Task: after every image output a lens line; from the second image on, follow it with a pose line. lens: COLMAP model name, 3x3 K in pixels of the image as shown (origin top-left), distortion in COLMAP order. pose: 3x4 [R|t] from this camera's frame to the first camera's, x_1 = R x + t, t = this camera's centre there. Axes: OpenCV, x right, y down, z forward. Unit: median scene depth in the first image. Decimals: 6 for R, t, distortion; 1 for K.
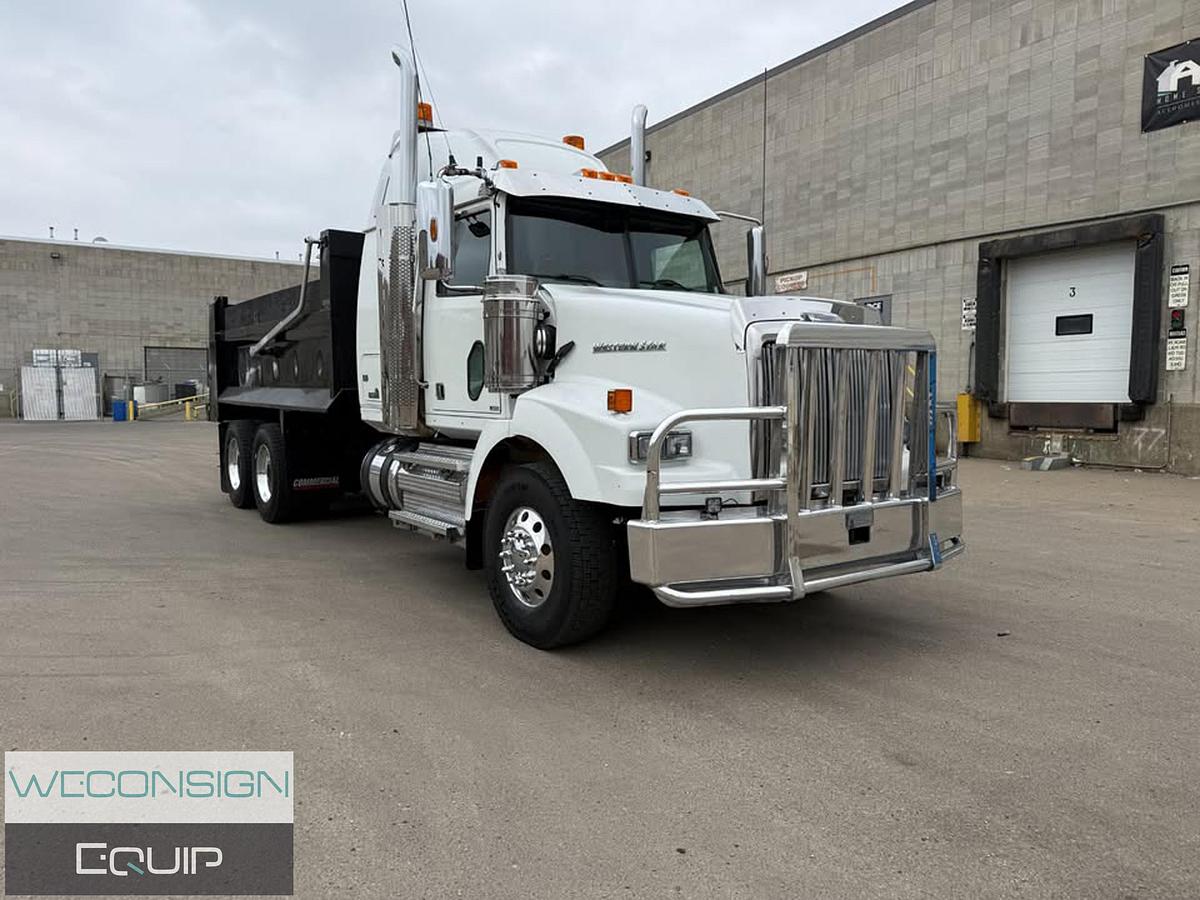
lens RADIAL K [[837.1, 0, 617.8], [0, 837.1, 448.8], [0, 0, 1]] dist [0.048215, -0.053146]
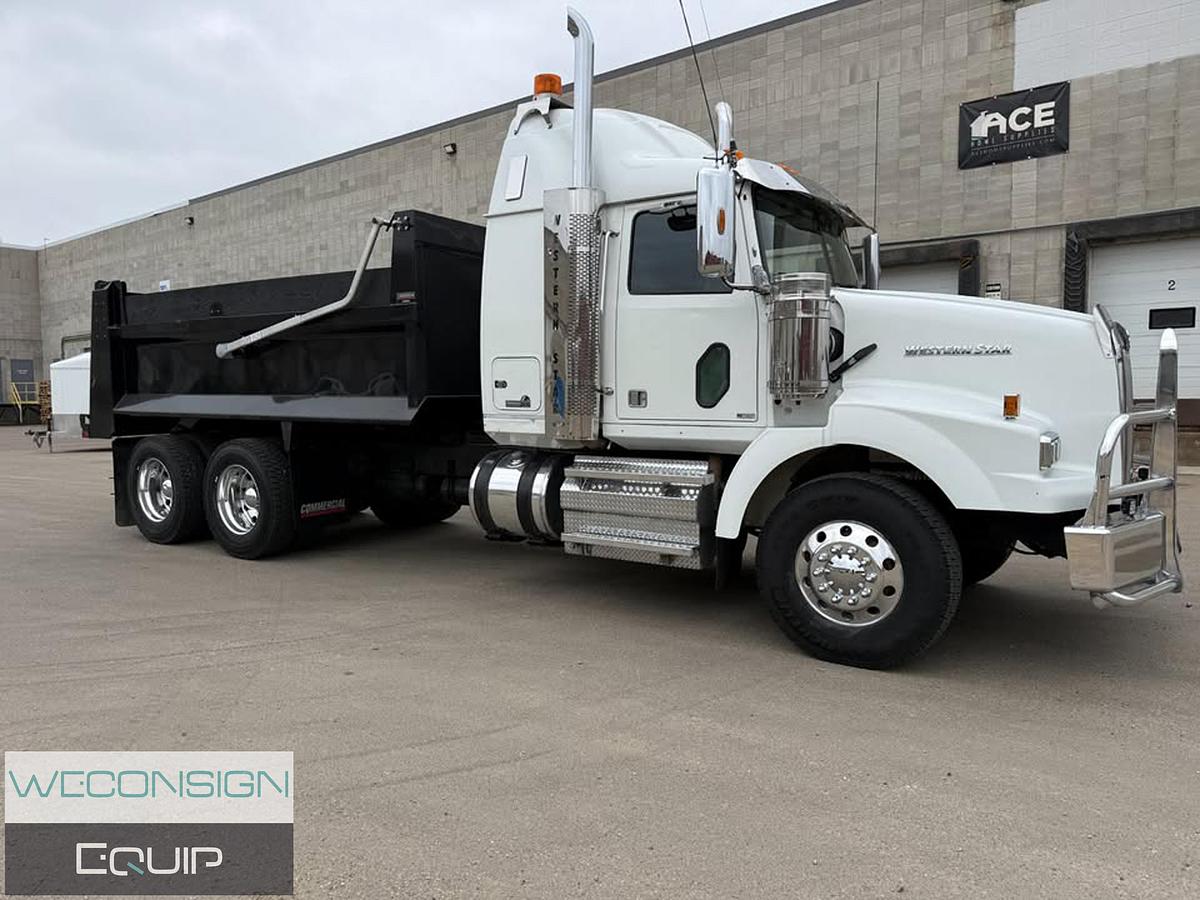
lens RADIAL K [[834.0, 0, 607.7], [0, 834.0, 448.8], [0, 0, 1]] dist [0.044085, -0.084926]
pose [[0.939998, -0.031939, 0.339682, -0.244752], [0.032135, 0.999471, 0.005048, -0.008773], [-0.339664, 0.006171, 0.940527, 0.074484]]
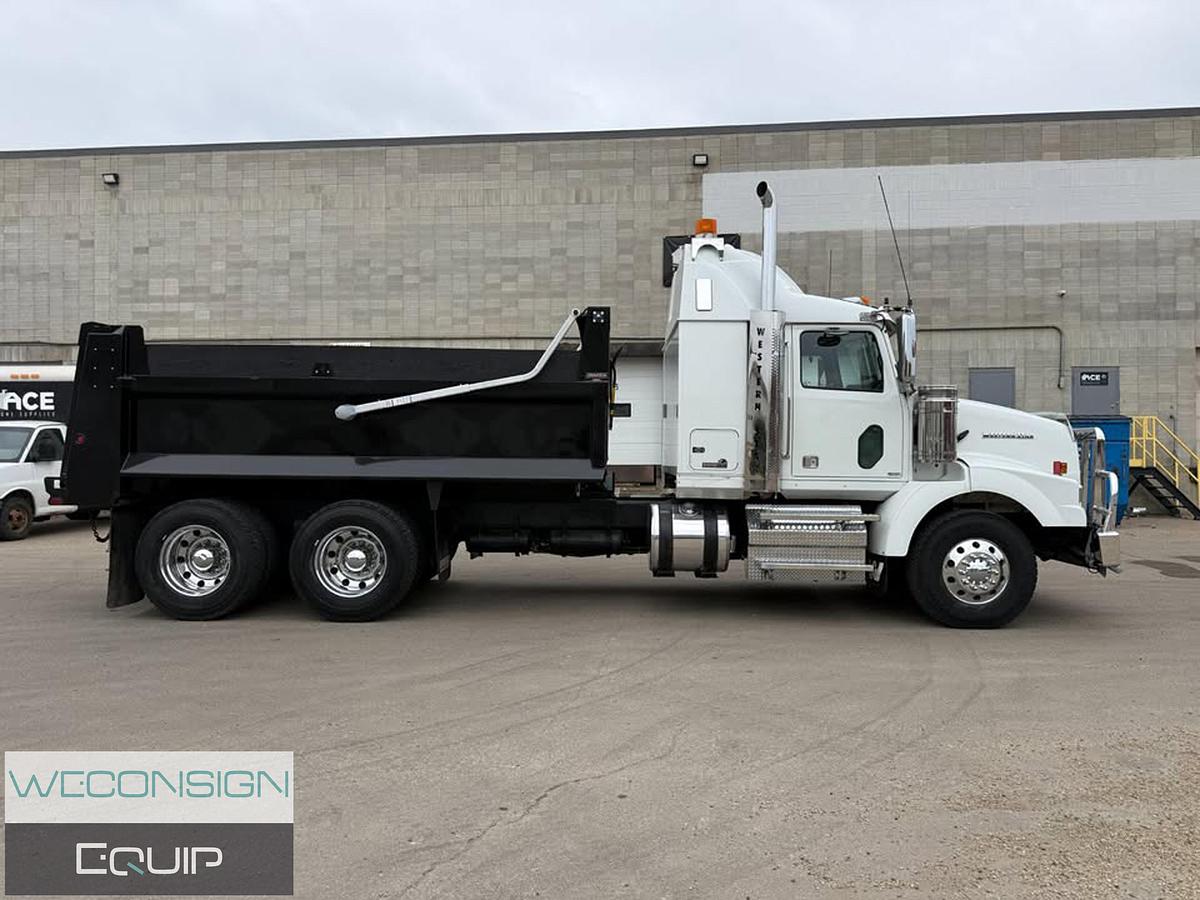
lens RADIAL K [[834.0, 0, 607.7], [0, 834.0, 448.8], [0, 0, 1]] dist [0.044085, -0.084926]
pose [[0.593623, 0.011289, 0.804664, -0.624755], [0.050741, 0.997387, -0.051426, -0.017513], [-0.803142, 0.071357, 0.591499, 0.225391]]
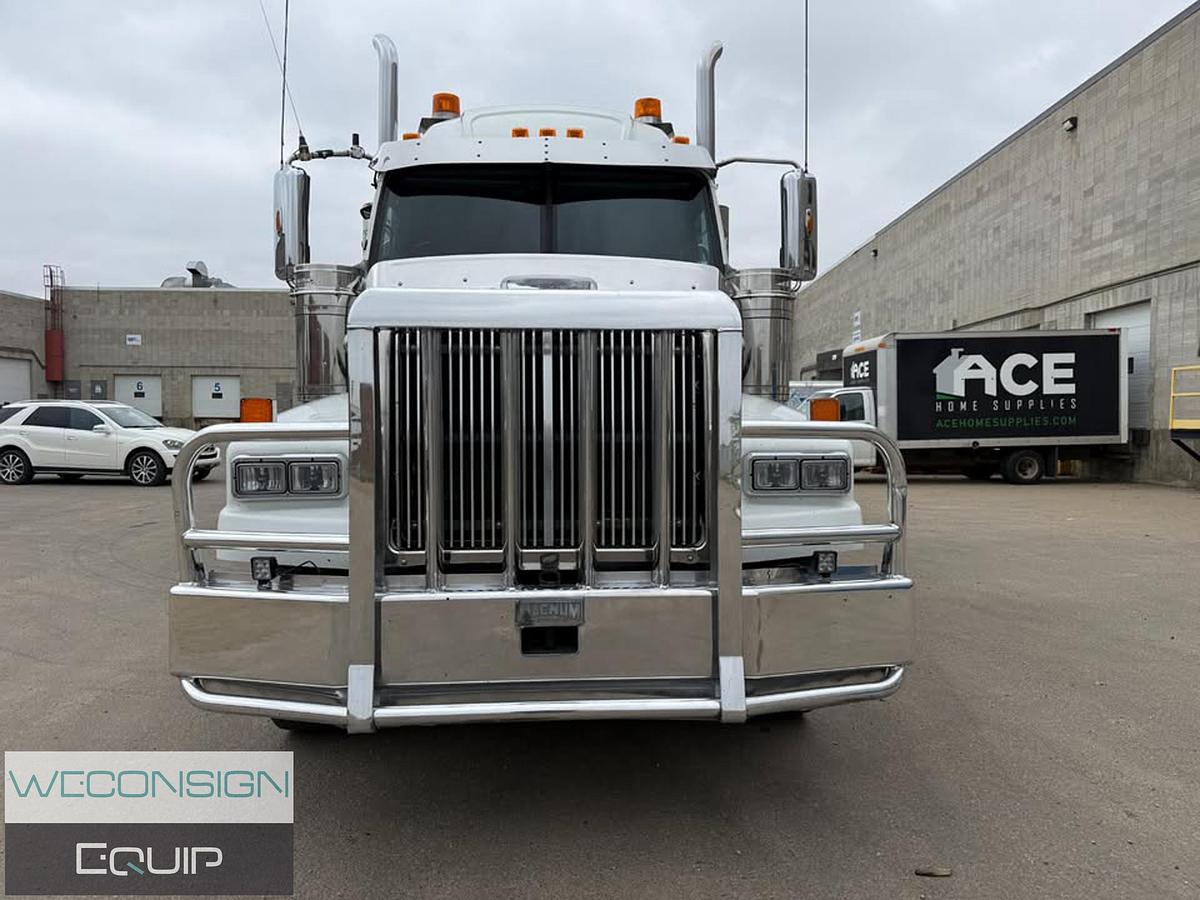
lens RADIAL K [[834.1, 0, 600.7], [0, 834.1, 469.0], [0, 0, 1]] dist [0.030724, -0.039978]
pose [[0.831606, 0.039104, -0.553988, 0.211661], [-0.043893, 0.999026, 0.004629, -0.007647], [0.553629, 0.020466, 0.832512, 0.171673]]
